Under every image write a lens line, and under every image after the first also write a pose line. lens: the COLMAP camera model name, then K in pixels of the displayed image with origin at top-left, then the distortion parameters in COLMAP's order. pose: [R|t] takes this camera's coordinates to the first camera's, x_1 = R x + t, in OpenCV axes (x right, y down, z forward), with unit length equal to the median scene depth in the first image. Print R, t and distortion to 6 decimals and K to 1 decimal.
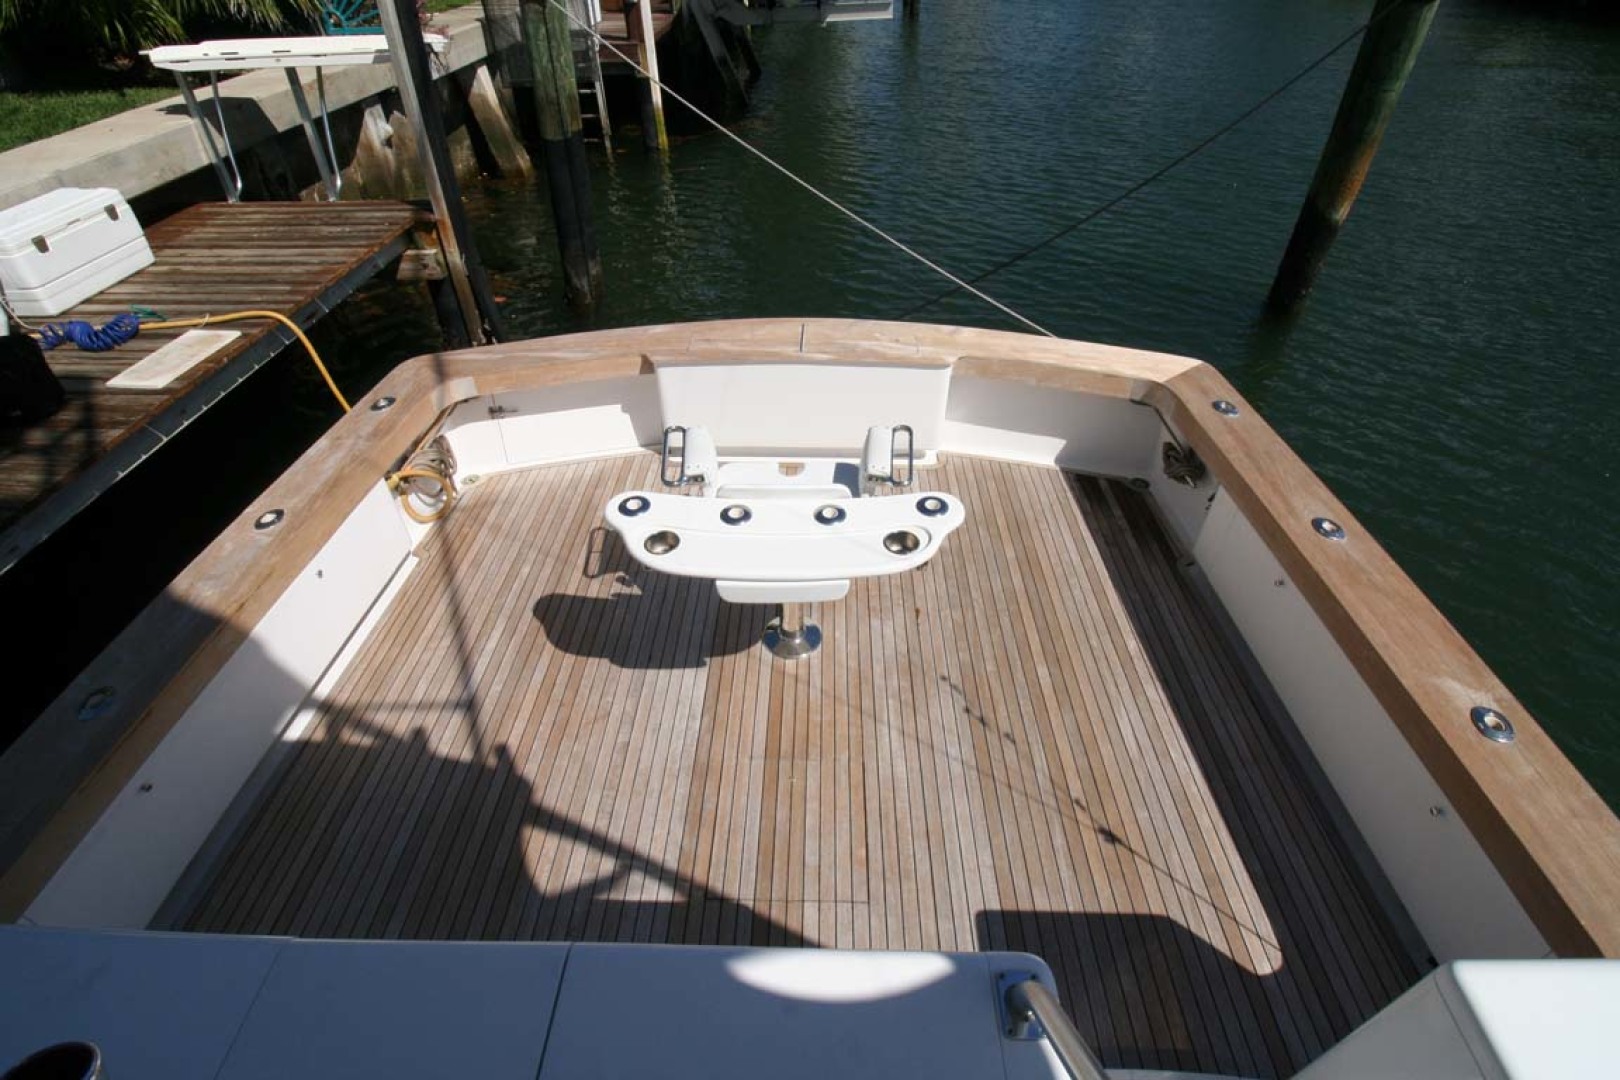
lens RADIAL K [[771.2, 0, 789.6], [0, 771.2, 530.6], [0, 0, 1]] dist [-0.026276, -0.001032]
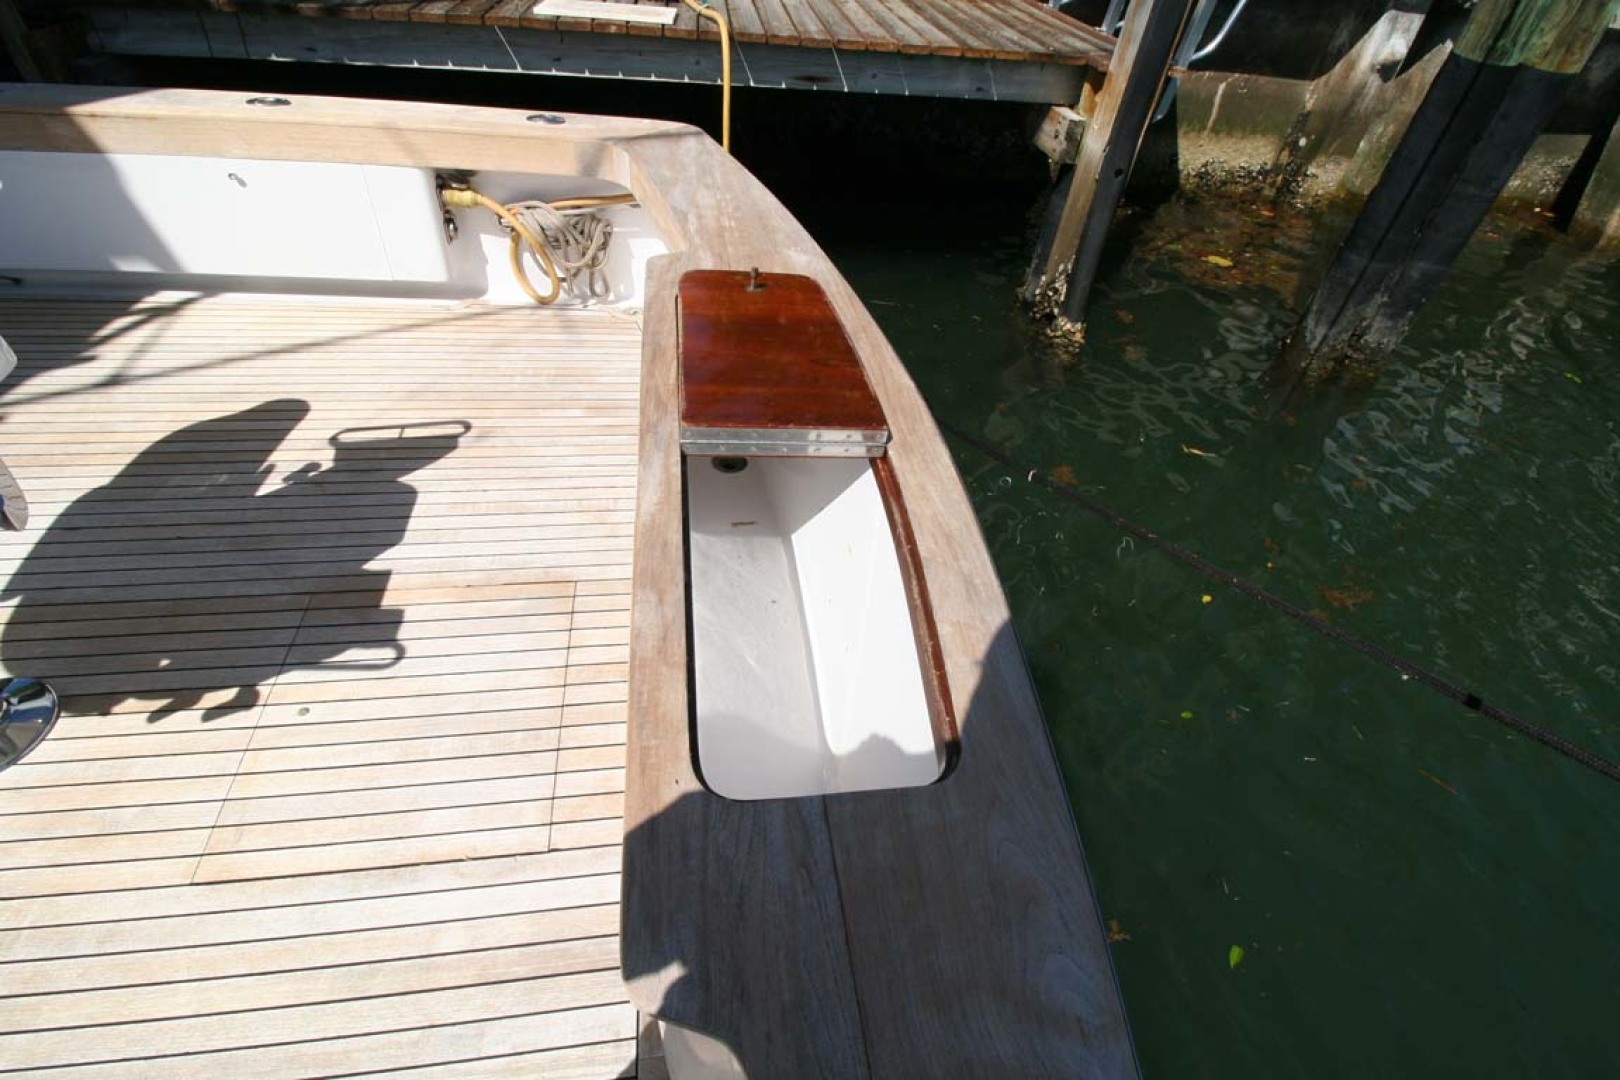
lens RADIAL K [[730.8, 0, 810.0], [0, 730.8, 540.0], [0, 0, 1]] dist [-0.026071, -0.000458]
pose [[0.172333, 0.696900, -0.696155, 0.262092], [-0.682374, 0.594145, 0.425860, -0.388488], [0.710399, 0.401649, 0.577937, 0.941615]]
